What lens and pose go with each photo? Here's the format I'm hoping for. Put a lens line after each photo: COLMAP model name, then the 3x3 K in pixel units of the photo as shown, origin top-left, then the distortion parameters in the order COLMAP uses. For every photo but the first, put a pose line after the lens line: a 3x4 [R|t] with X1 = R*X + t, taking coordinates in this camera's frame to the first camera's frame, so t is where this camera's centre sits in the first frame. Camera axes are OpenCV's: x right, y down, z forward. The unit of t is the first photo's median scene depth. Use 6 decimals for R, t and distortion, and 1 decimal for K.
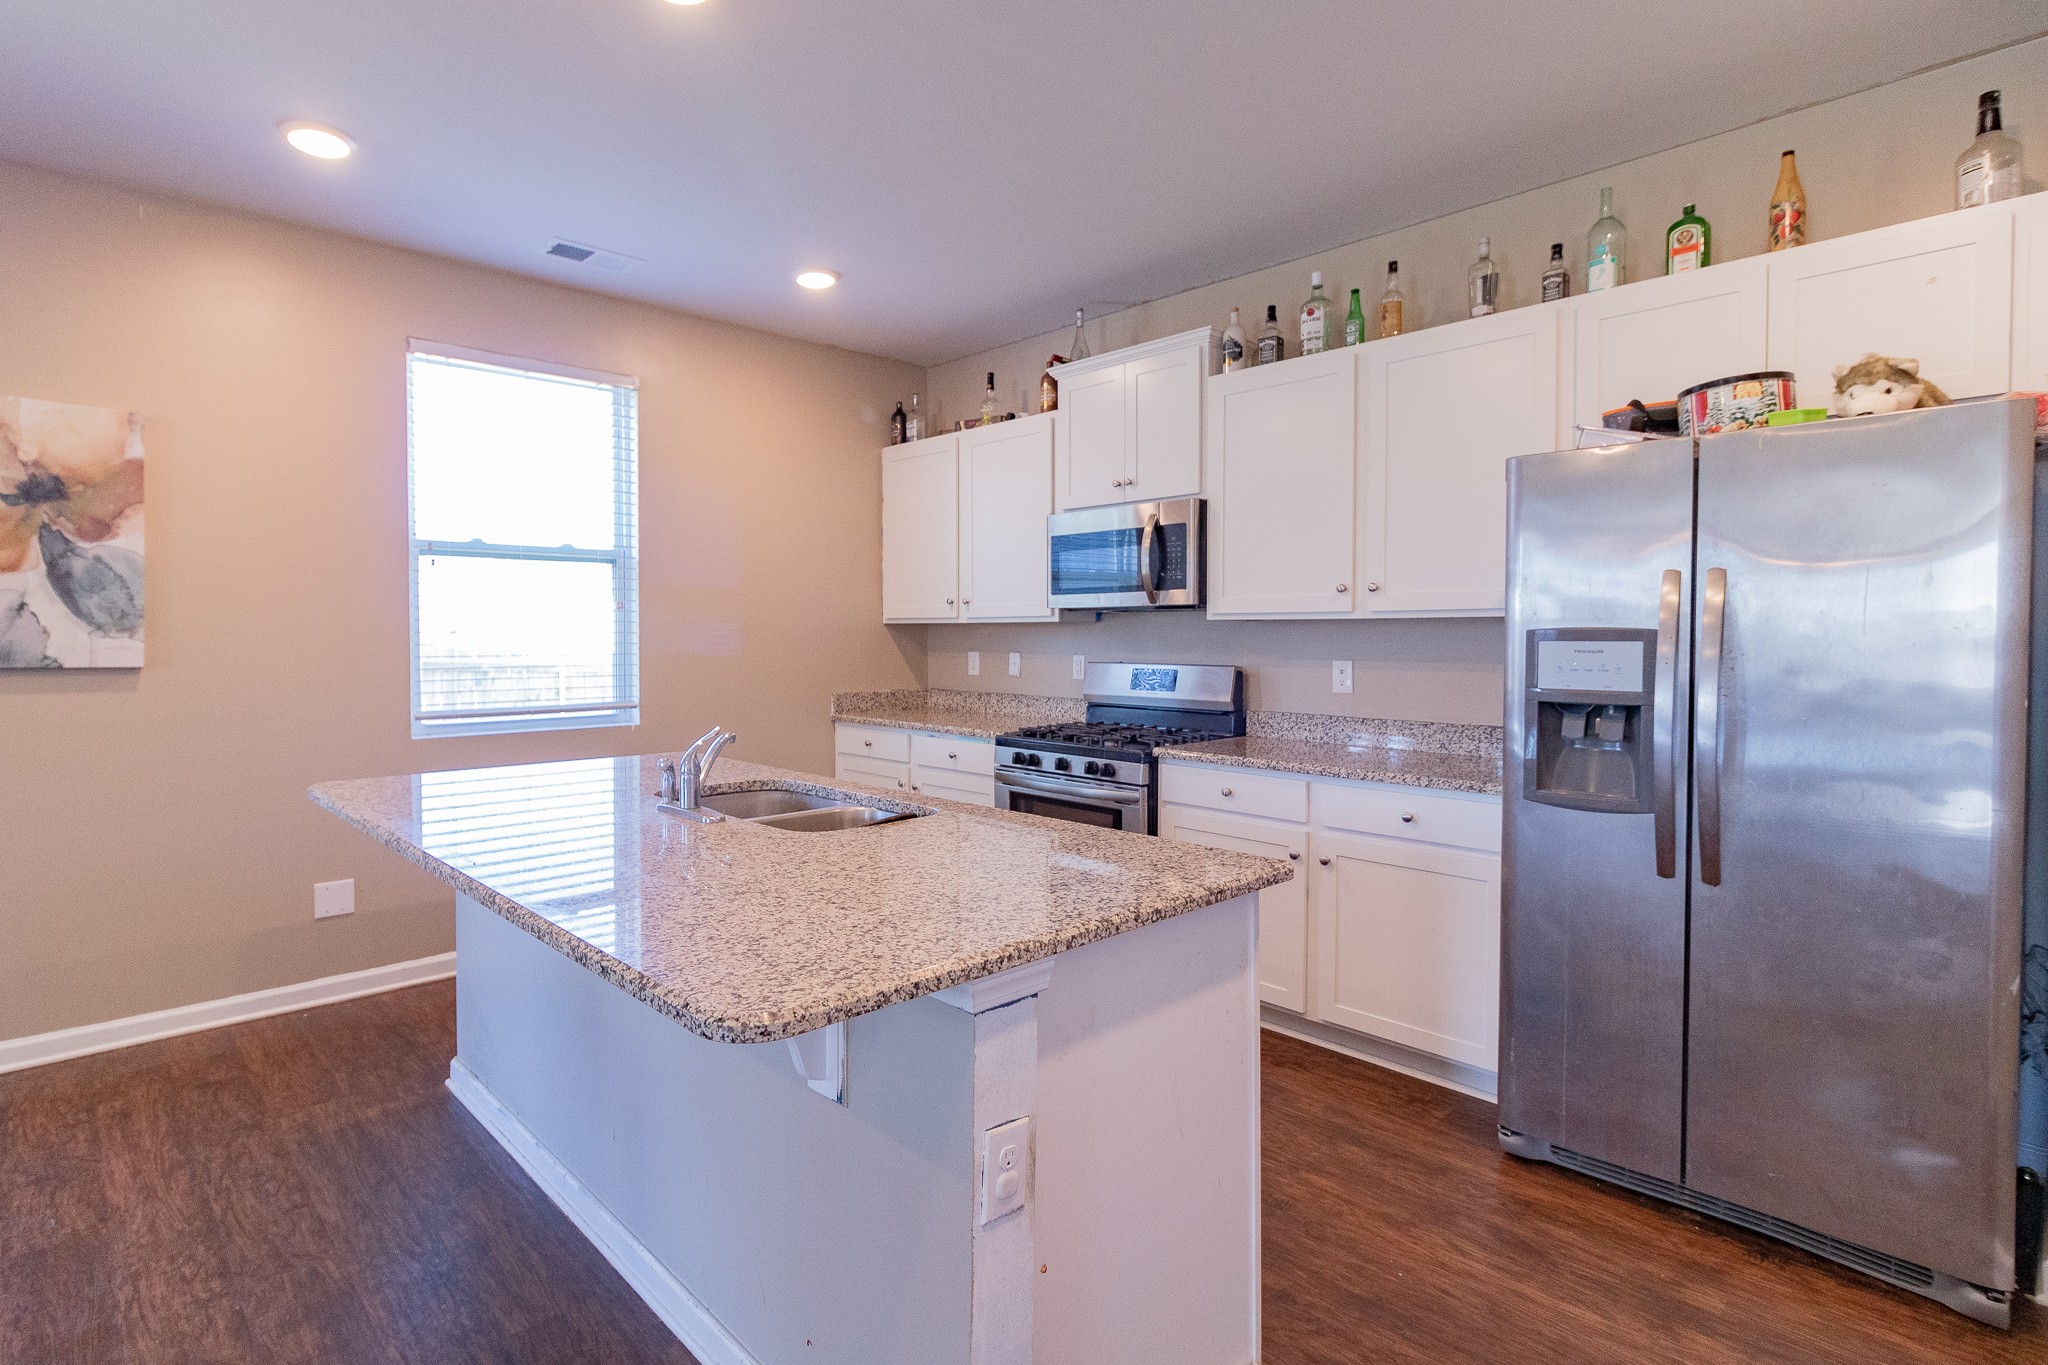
lens RADIAL K [[1009.6, 0, 957.6], [0, 1009.6, 662.3], [0, 0, 1]] dist [-0.000718, -0.000162]
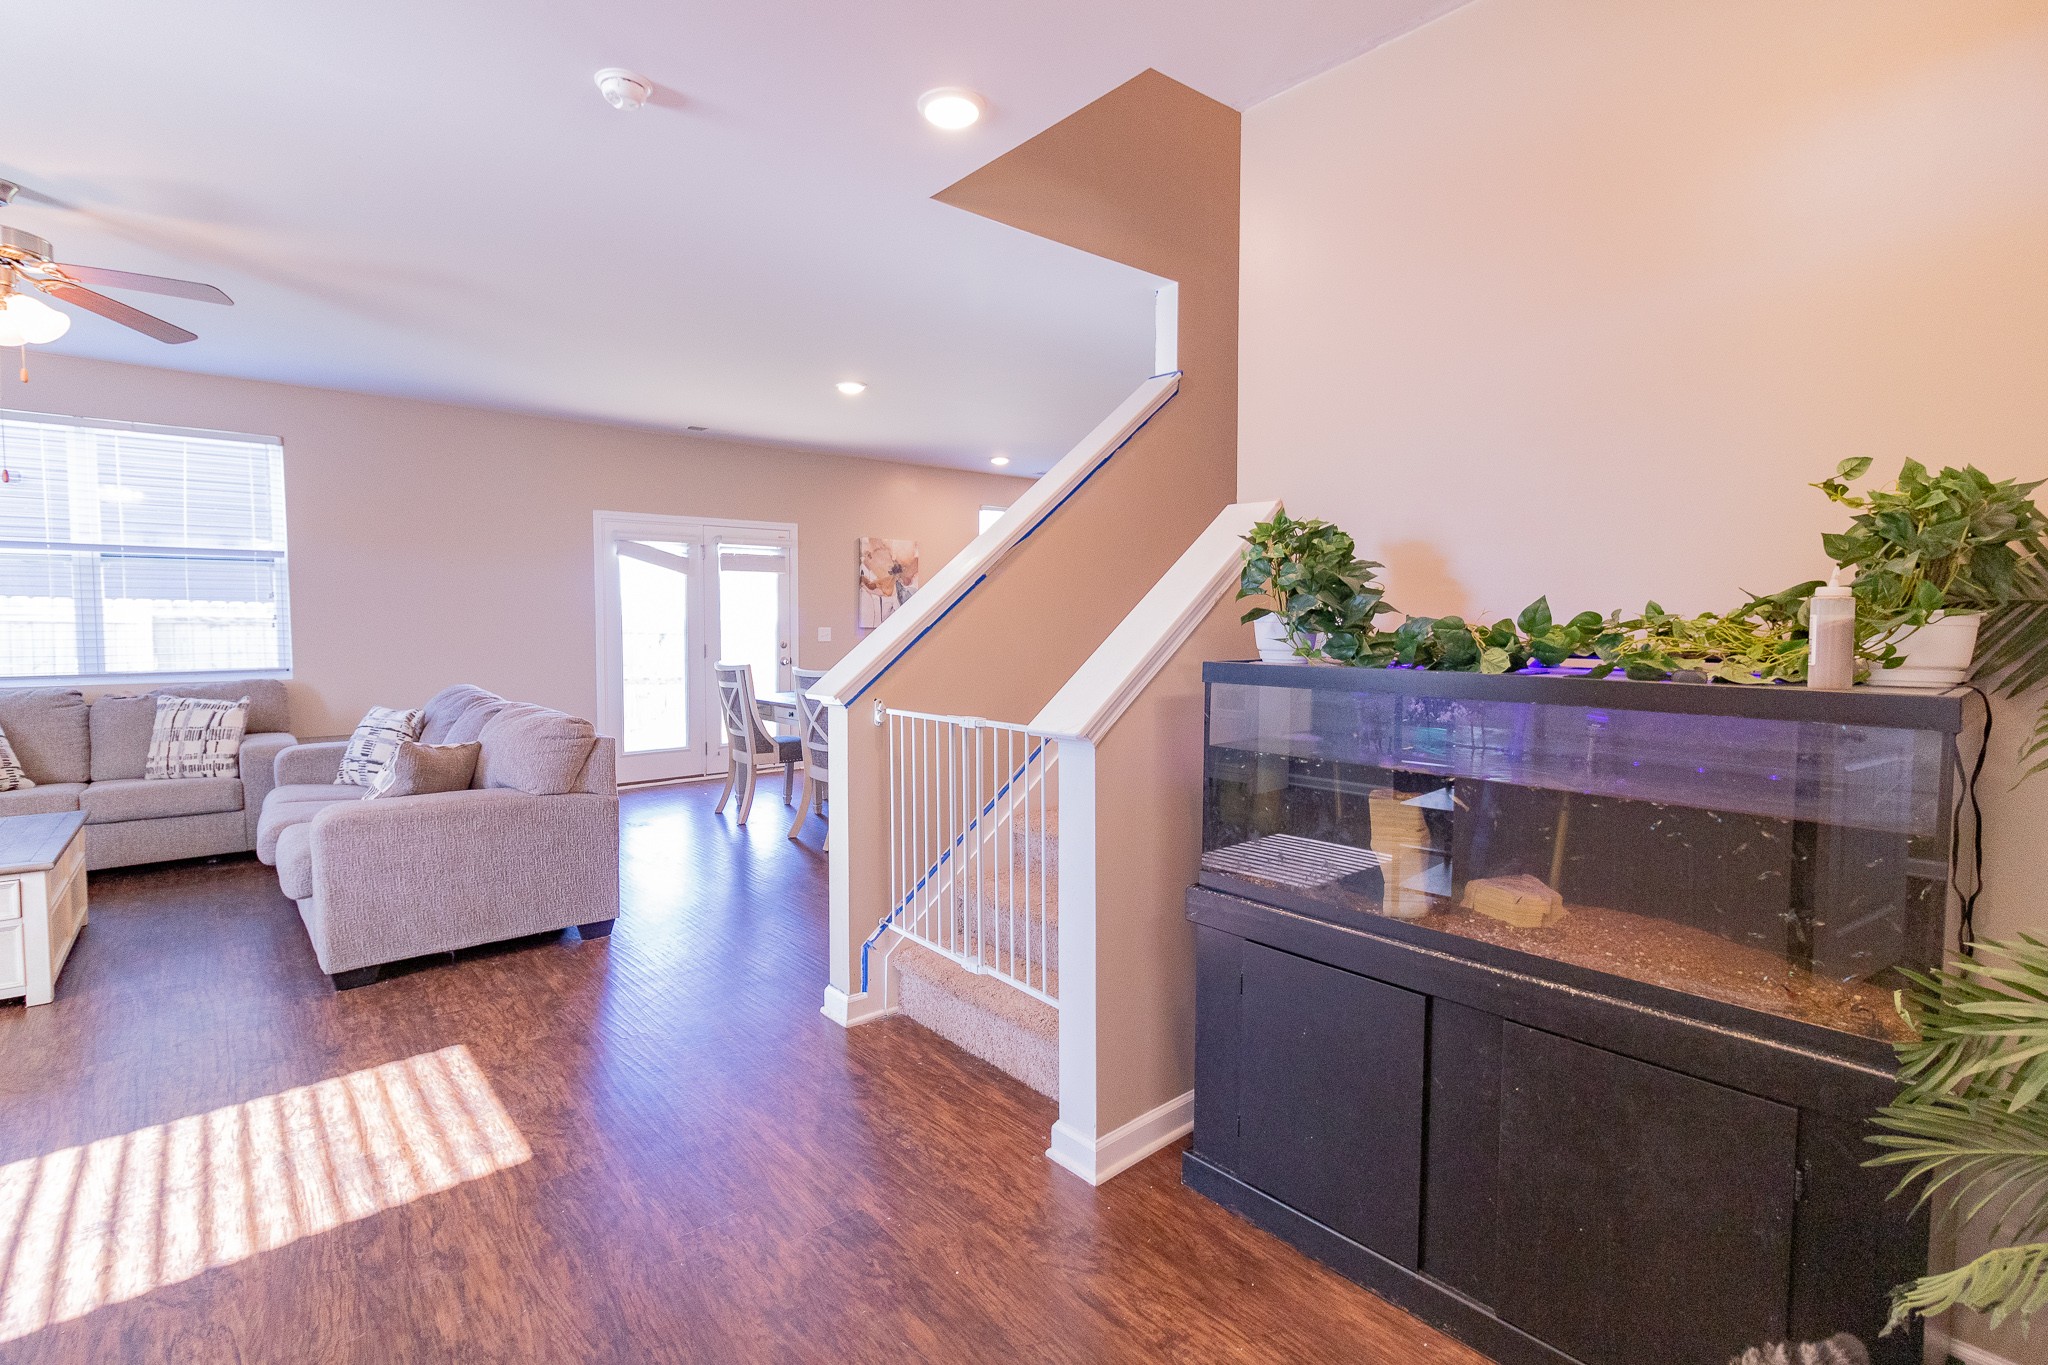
lens RADIAL K [[953.1, 0, 1020.3], [0, 953.1, 663.4], [0, 0, 1]] dist [0.000163, 0.000965]
pose [[0.999917, -0.000872, -0.012854, -0.433759], [0.001152, 0.999762, 0.021782, 0.045588], [0.012832, -0.021795, 0.999680, -1.659979]]
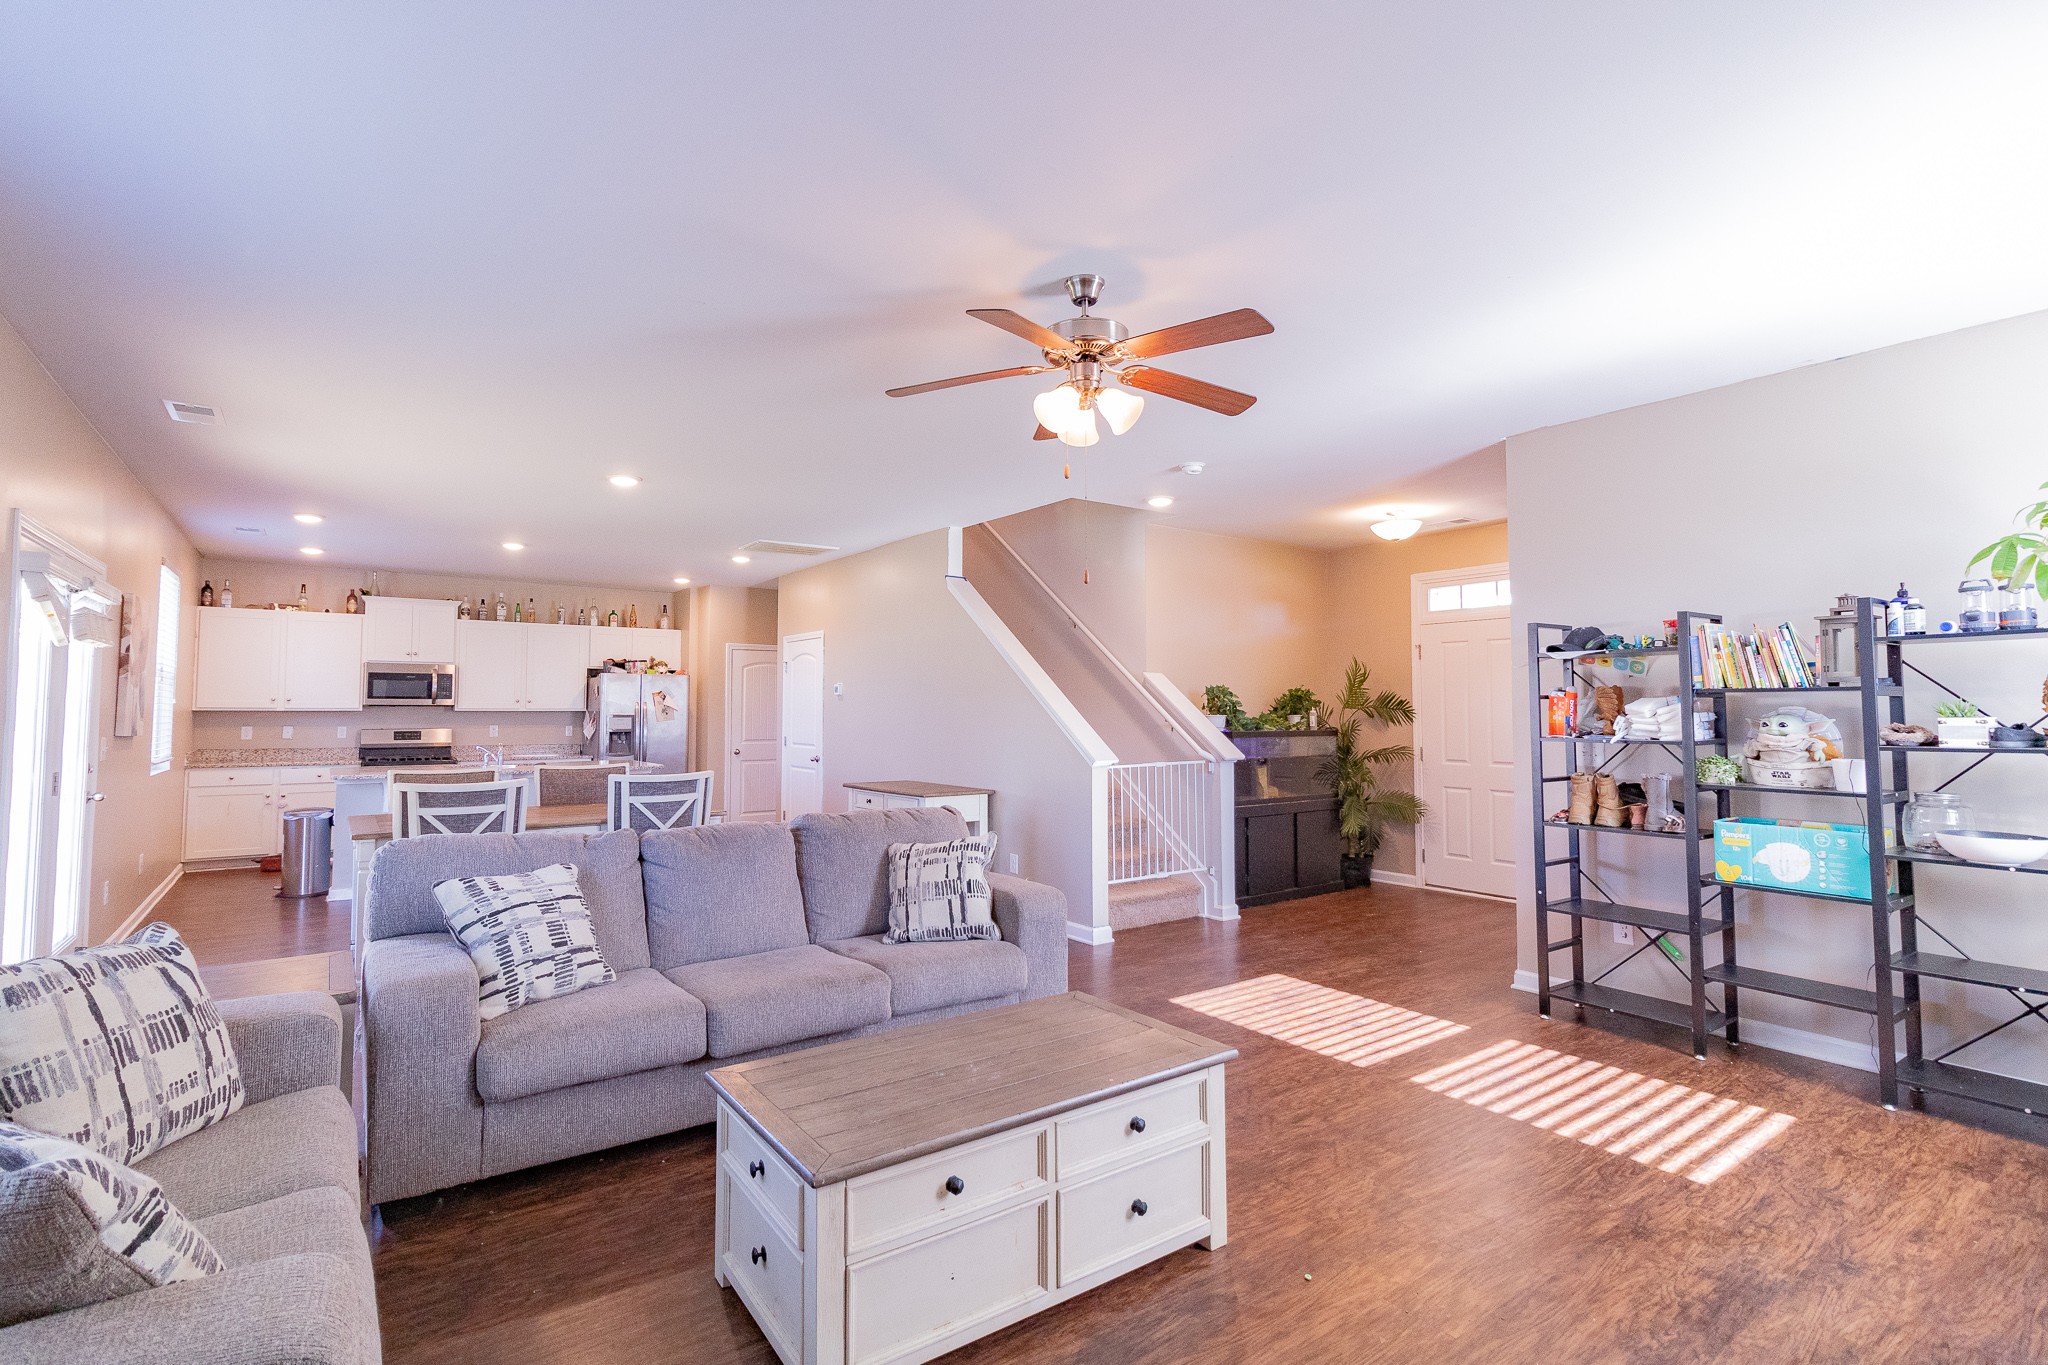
lens RADIAL K [[953.1, 0, 1020.3], [0, 953.1, 663.4], [0, 0, 1]] dist [0.000163, 0.000965]
pose [[0.105451, 0.050596, 0.993137, -2.264631], [0.028278, 0.998148, -0.053854, 0.011360], [-0.994022, 0.033763, 0.103825, -0.796787]]
